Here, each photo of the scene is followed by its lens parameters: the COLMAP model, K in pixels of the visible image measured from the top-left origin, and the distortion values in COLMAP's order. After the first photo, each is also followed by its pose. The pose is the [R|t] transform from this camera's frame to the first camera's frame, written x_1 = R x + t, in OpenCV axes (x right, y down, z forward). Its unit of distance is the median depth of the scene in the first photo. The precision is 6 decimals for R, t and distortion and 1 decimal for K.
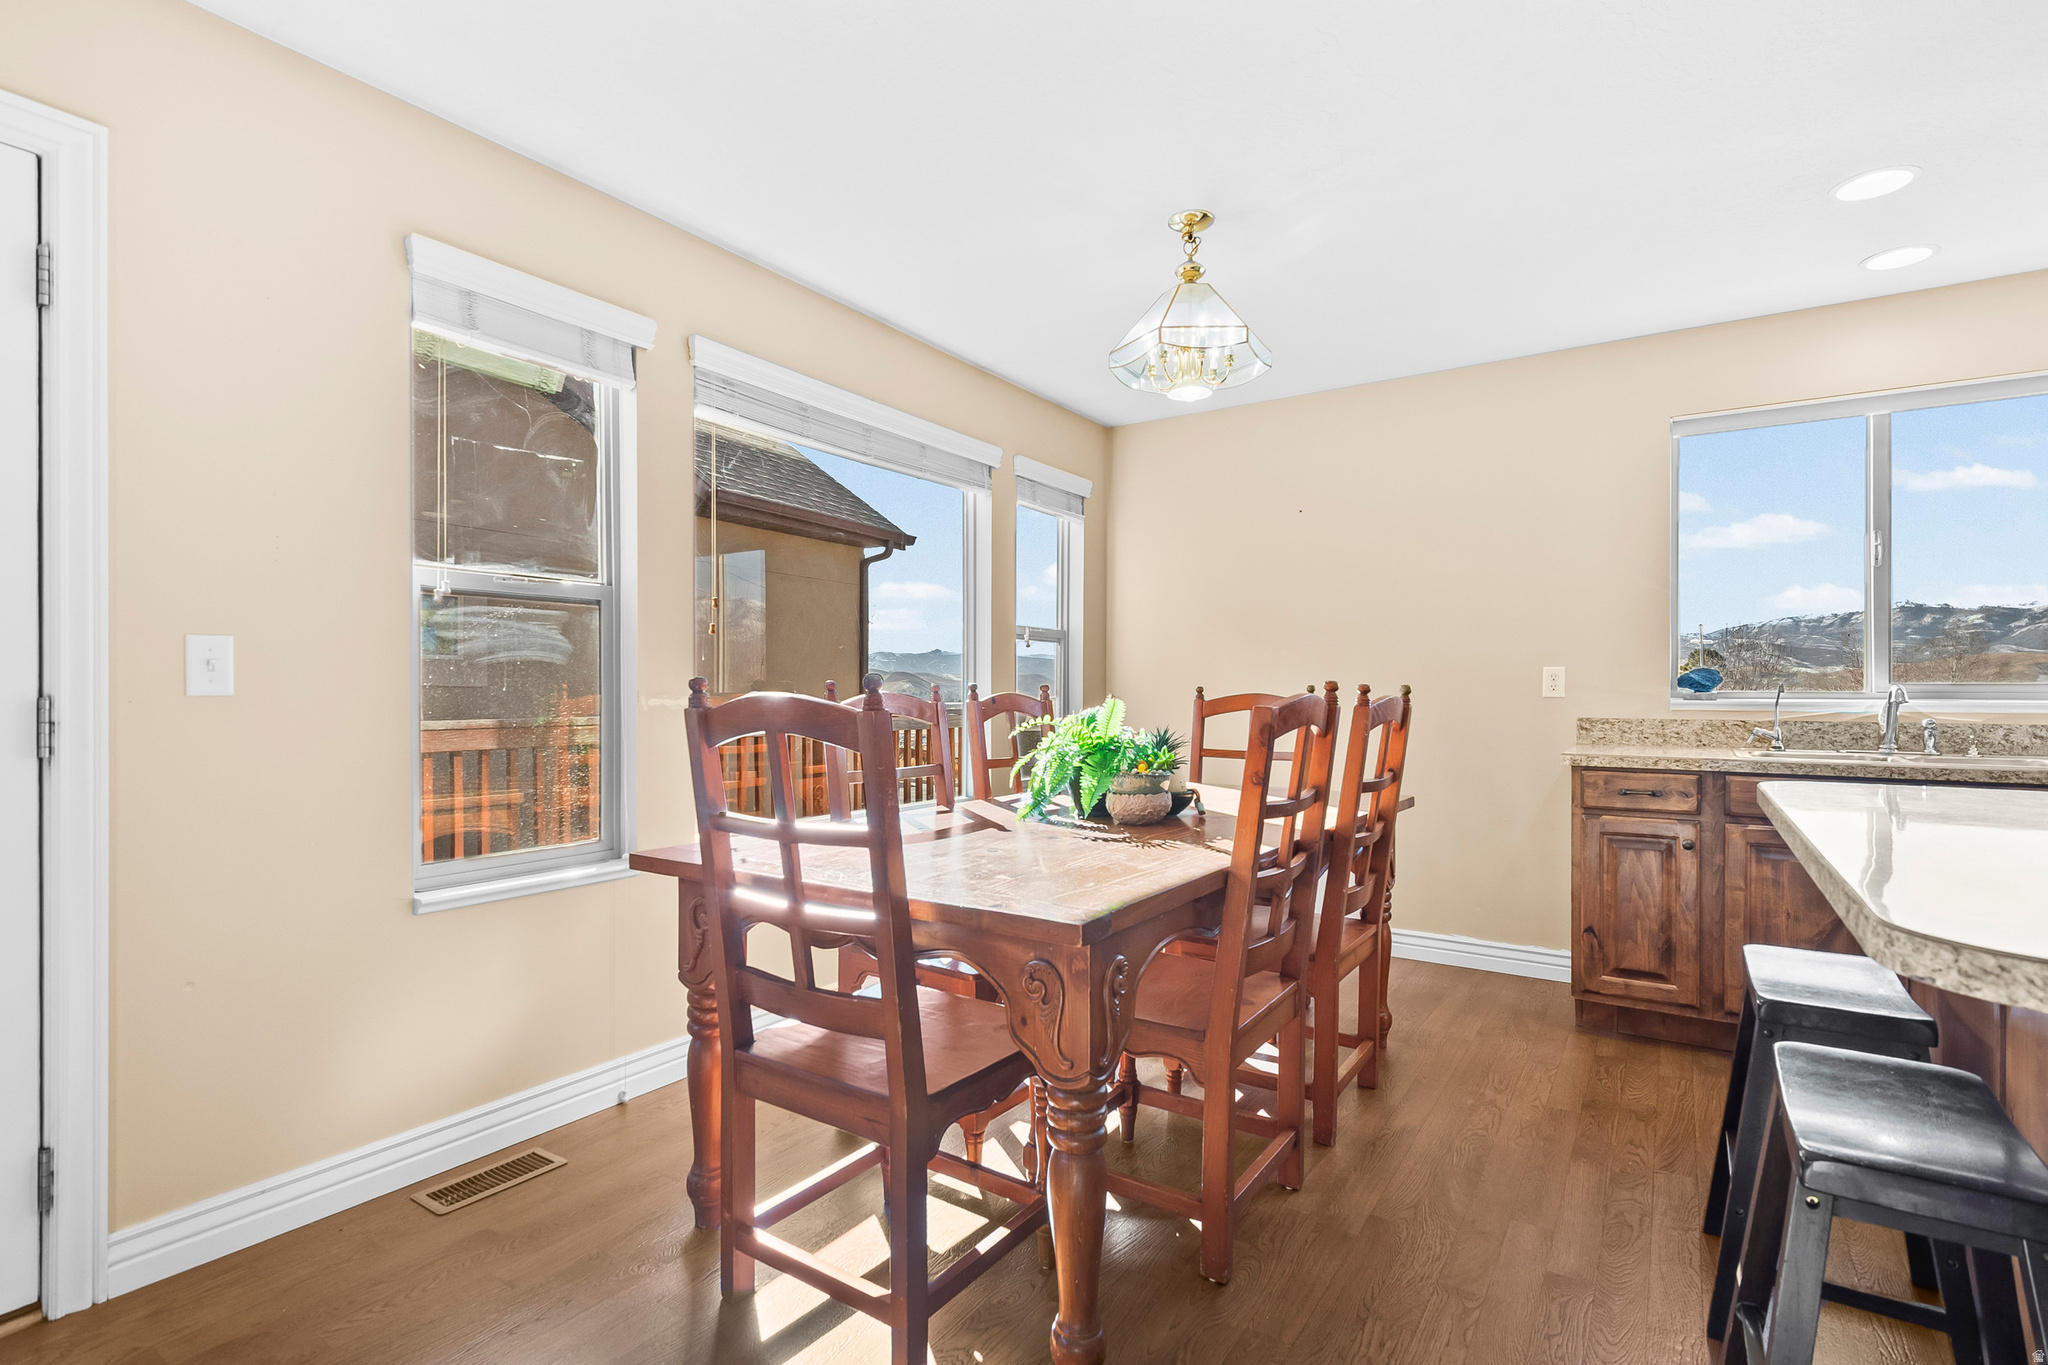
lens RADIAL K [[988.2, 0, 1025.3], [0, 988.2, 694.2], [0, 0, 1]] dist [0.002597, 0.000464]
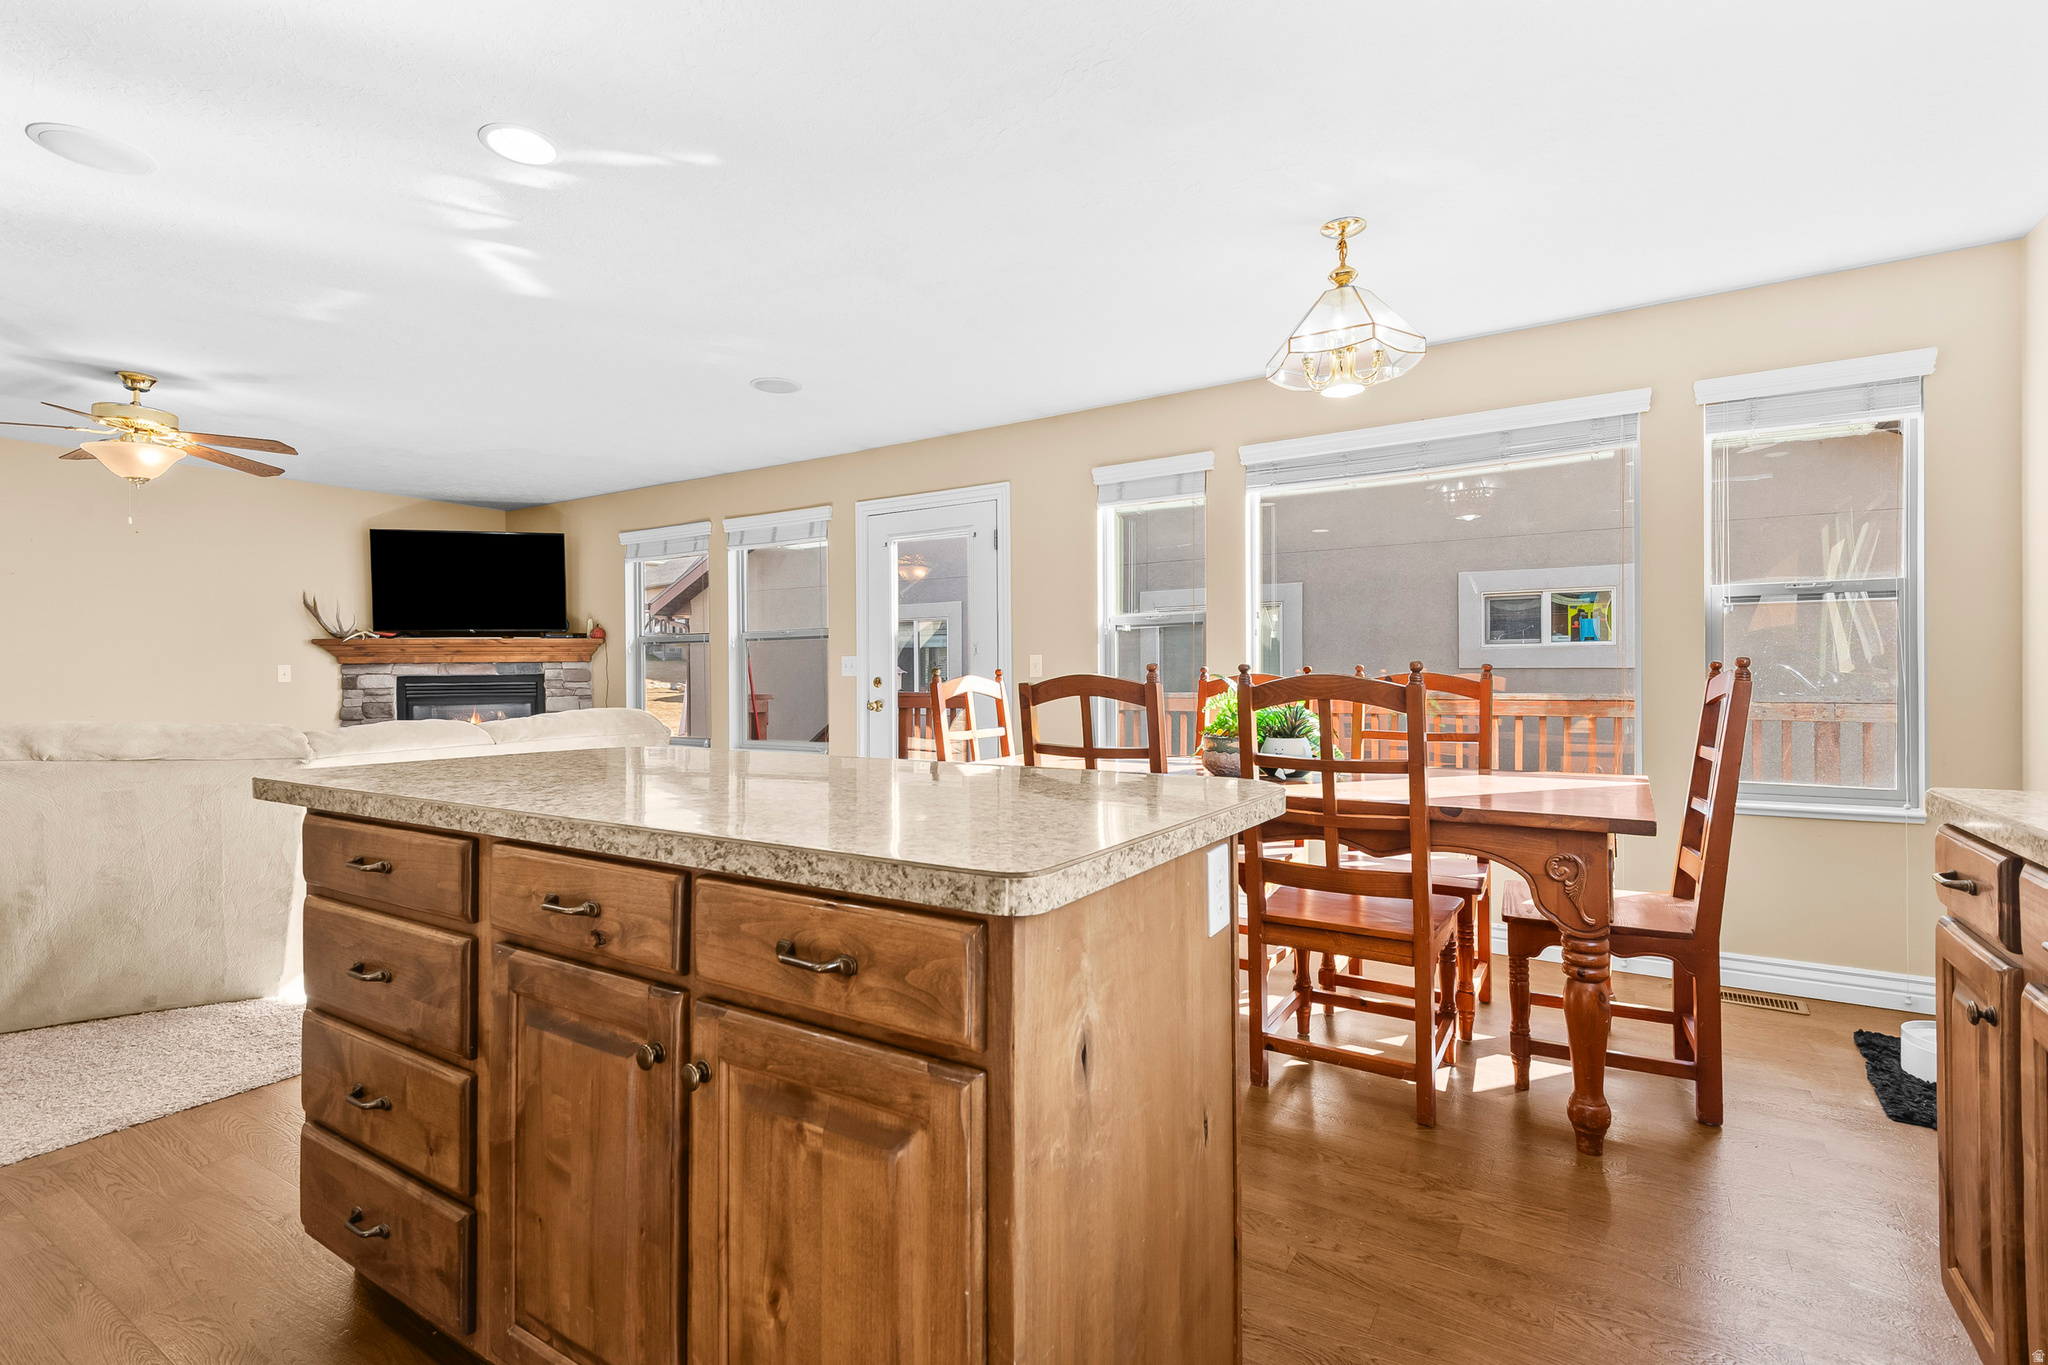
lens RADIAL K [[927.4, 0, 1026.6], [0, 927.4, 678.1], [0, 0, 1]] dist [0.043016, -0.013888]
pose [[0.025747, -0.002041, -0.999666, 1.050860], [0.003538, 0.999992, -0.001951, 0.004783], [0.999662, -0.003487, 0.025754, 0.569784]]
